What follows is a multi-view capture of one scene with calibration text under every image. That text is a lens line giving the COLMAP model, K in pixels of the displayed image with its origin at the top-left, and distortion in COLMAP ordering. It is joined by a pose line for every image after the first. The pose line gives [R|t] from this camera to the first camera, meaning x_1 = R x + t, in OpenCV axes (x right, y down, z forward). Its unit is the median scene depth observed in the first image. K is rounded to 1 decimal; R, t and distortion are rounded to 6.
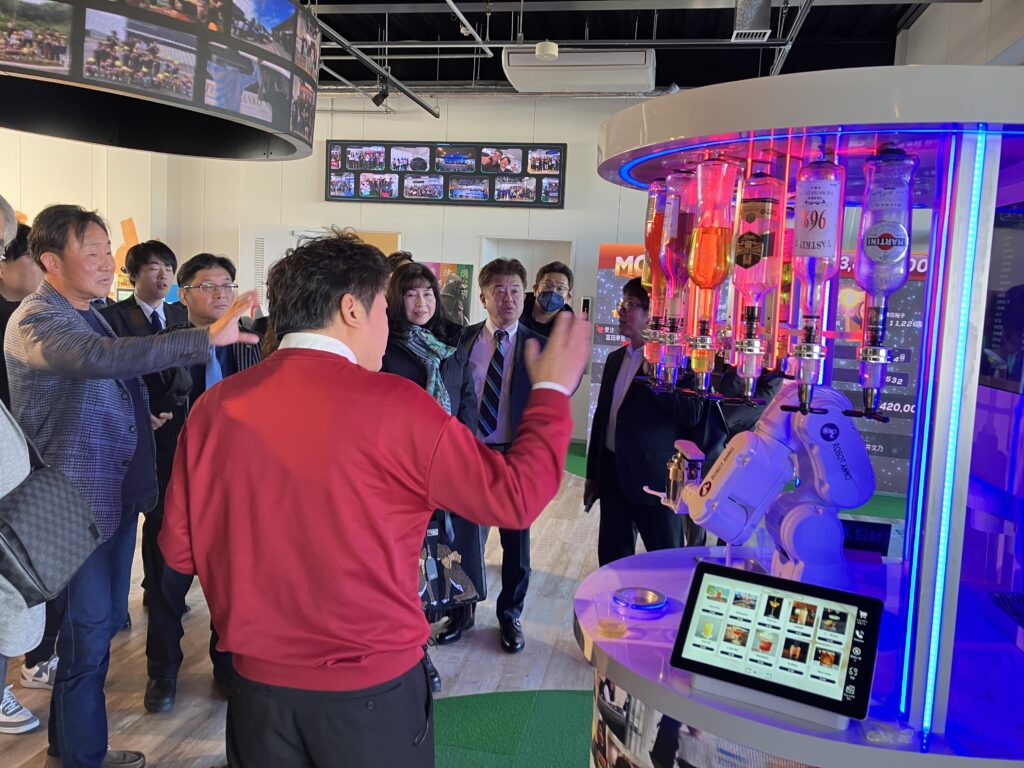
lens RADIAL K [[853.0, 0, 514.7], [0, 853.0, 382.2], [0, 0, 1]] dist [0.079242, -0.076751]
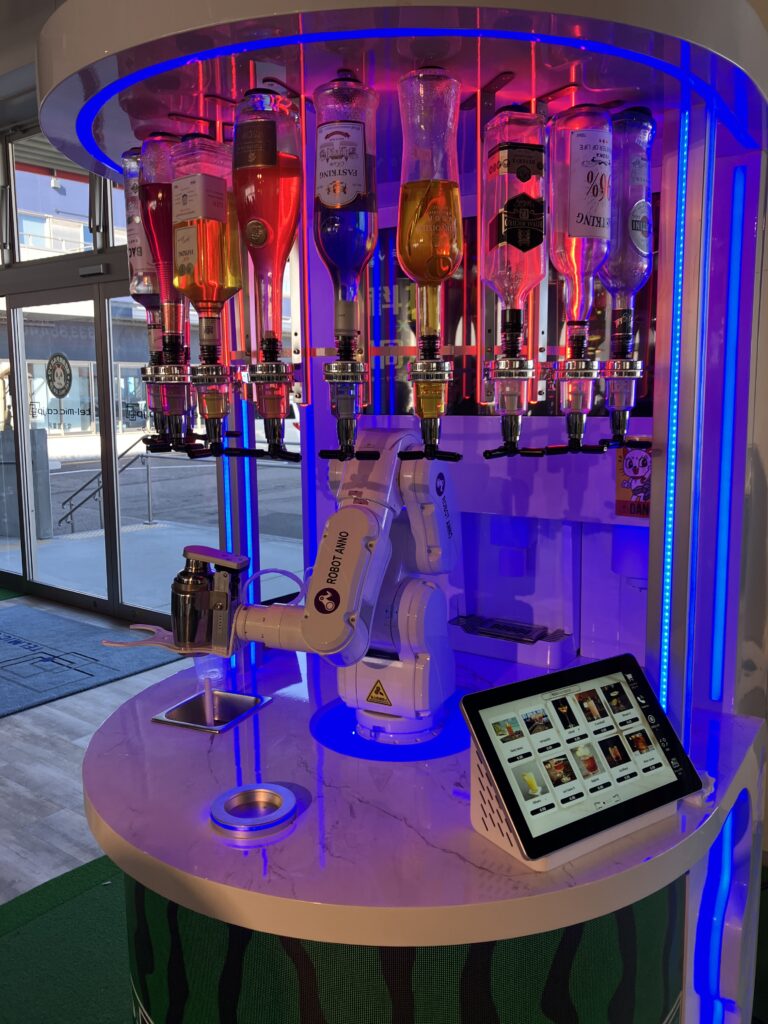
lens RADIAL K [[853.0, 0, 384.0], [0, 853.0, 510.3], [0, 0, 1]] dist [0.079242, -0.076751]
pose [[0.424196, -0.182276, 0.887036, -0.415252], [0.121734, 0.982120, 0.143600, -0.043641], [-0.897351, 0.047068, 0.438800, 0.821048]]
